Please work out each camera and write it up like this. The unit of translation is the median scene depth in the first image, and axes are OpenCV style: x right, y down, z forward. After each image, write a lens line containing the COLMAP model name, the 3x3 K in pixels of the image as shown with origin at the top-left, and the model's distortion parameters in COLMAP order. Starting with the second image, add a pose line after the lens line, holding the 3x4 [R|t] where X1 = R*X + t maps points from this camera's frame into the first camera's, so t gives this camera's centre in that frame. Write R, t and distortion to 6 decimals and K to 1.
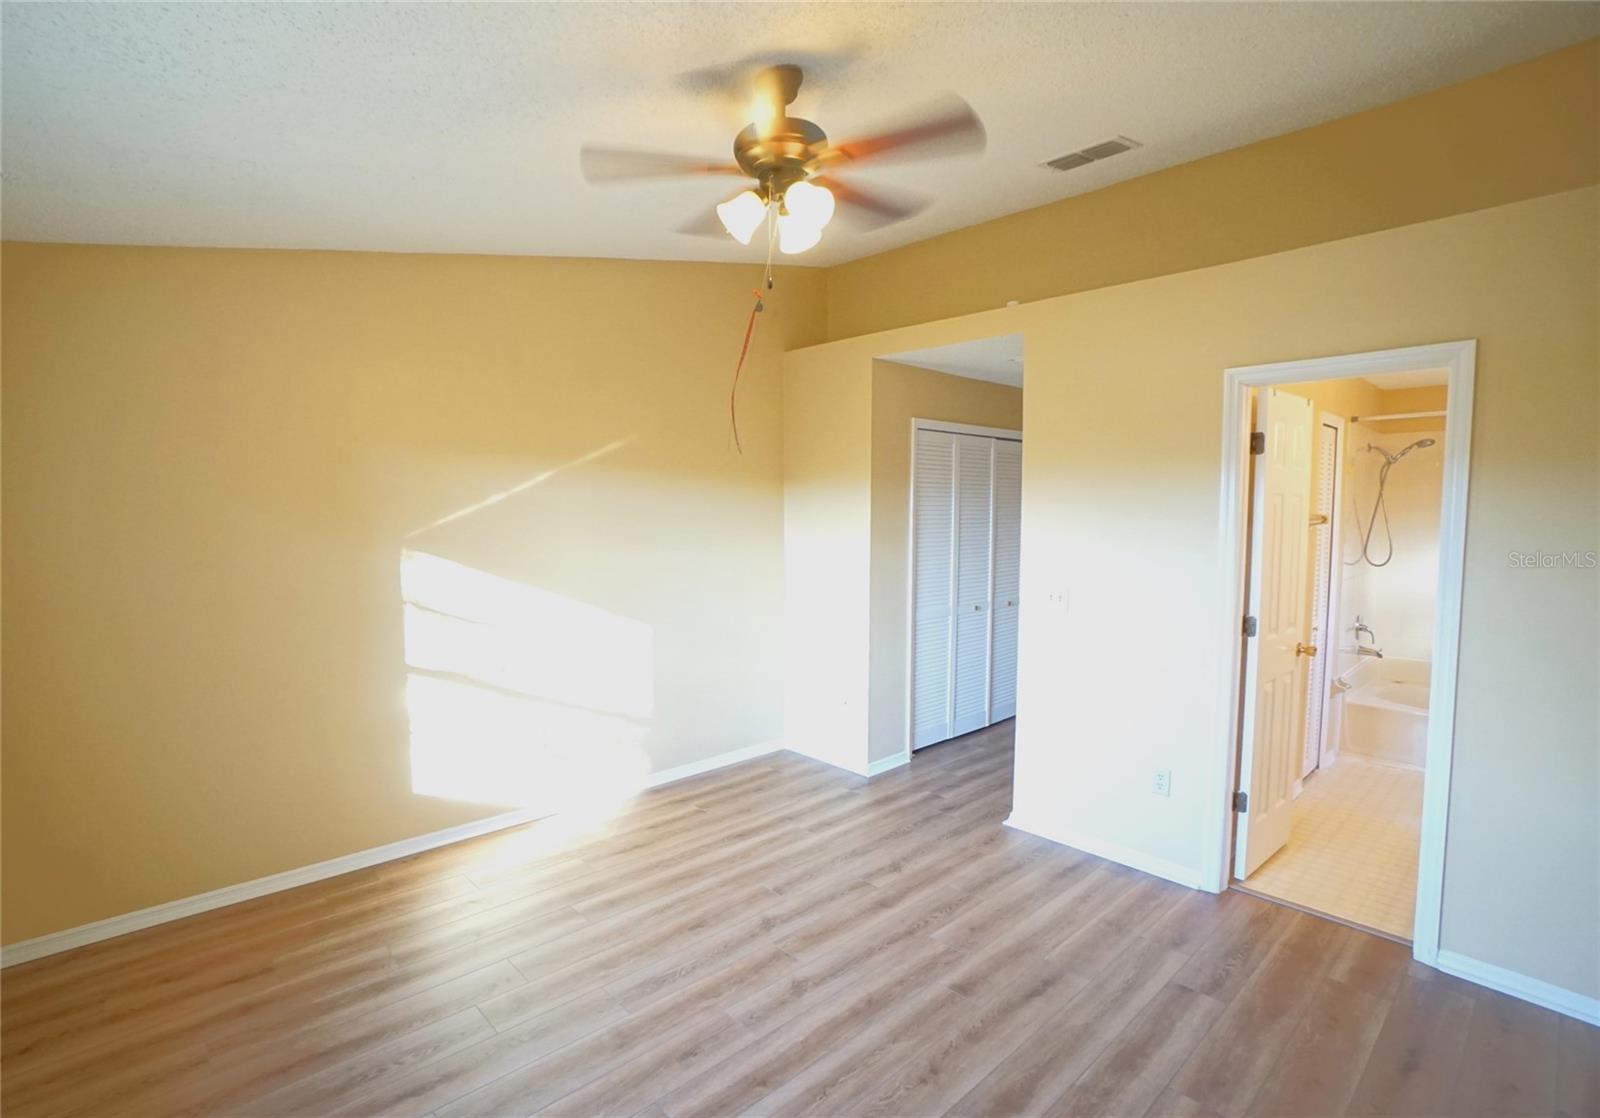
lens RADIAL K [[804.7, 0, 796.4], [0, 804.7, 559.8], [0, 0, 1]] dist [0.003476, 0.001842]
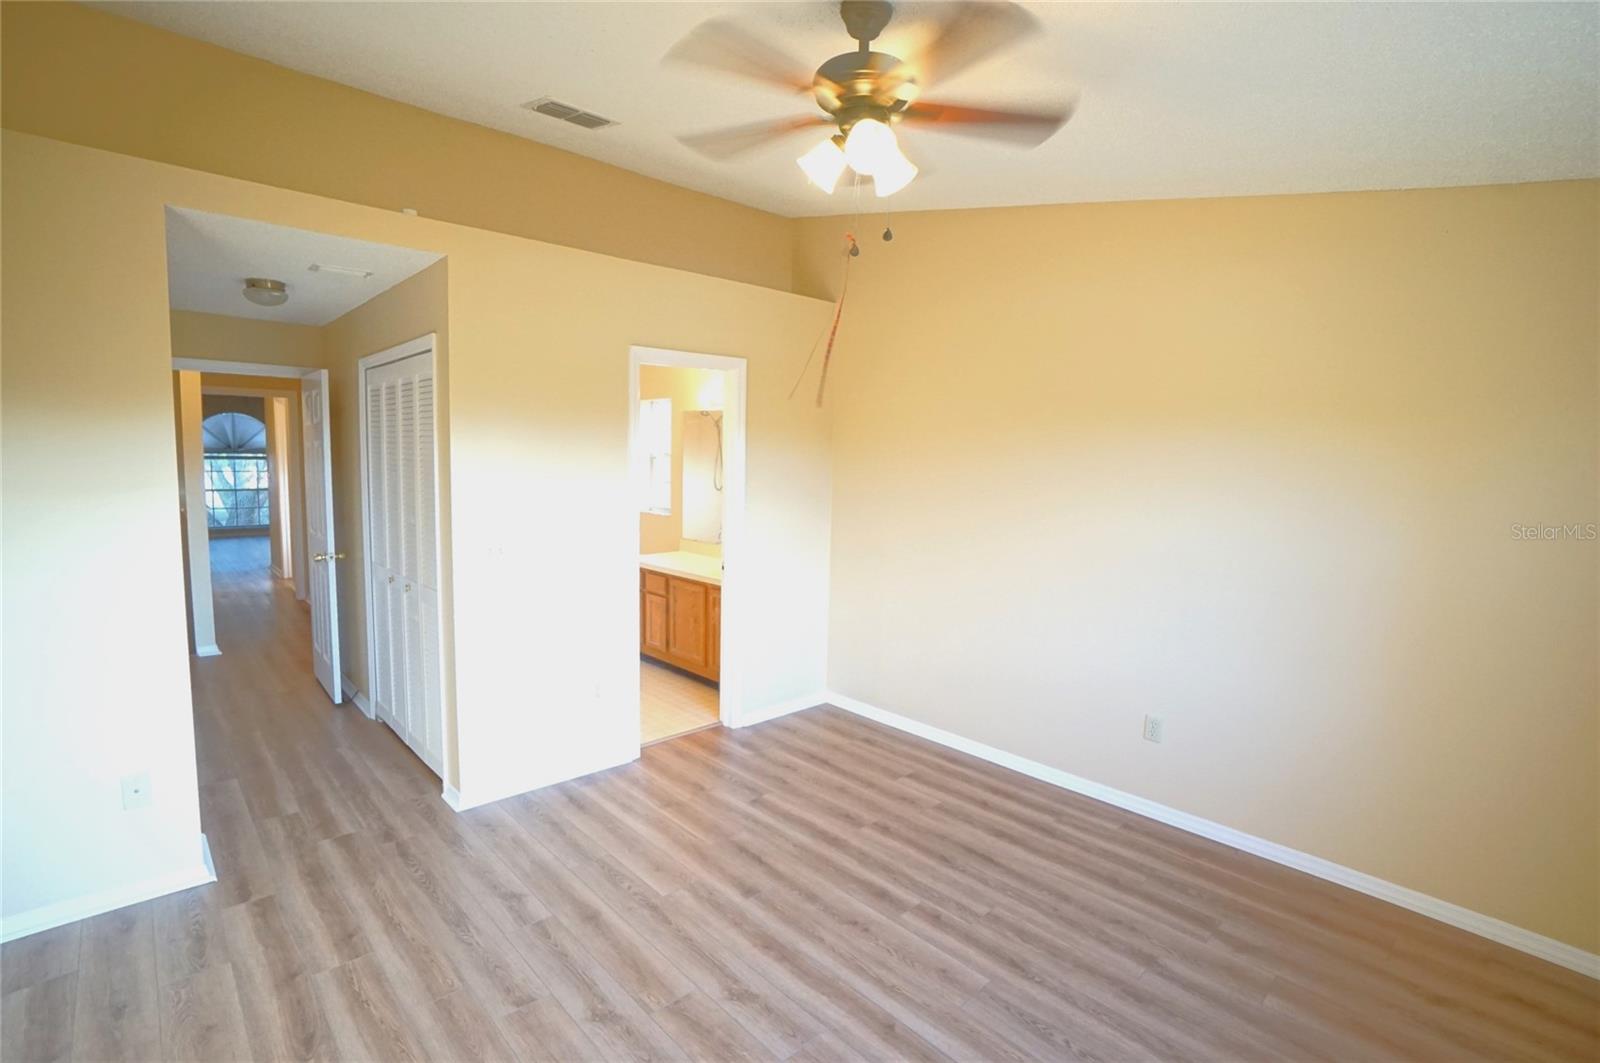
lens RADIAL K [[720.7, 0, 795.0], [0, 720.7, 528.6], [0, 0, 1]] dist [-0.000964, 0.000132]
pose [[0.020080, -0.102075, 0.994574, -0.643507], [0.042880, 0.993947, 0.101145, -0.063738], [-0.998878, 0.040616, 0.024336, 0.766405]]
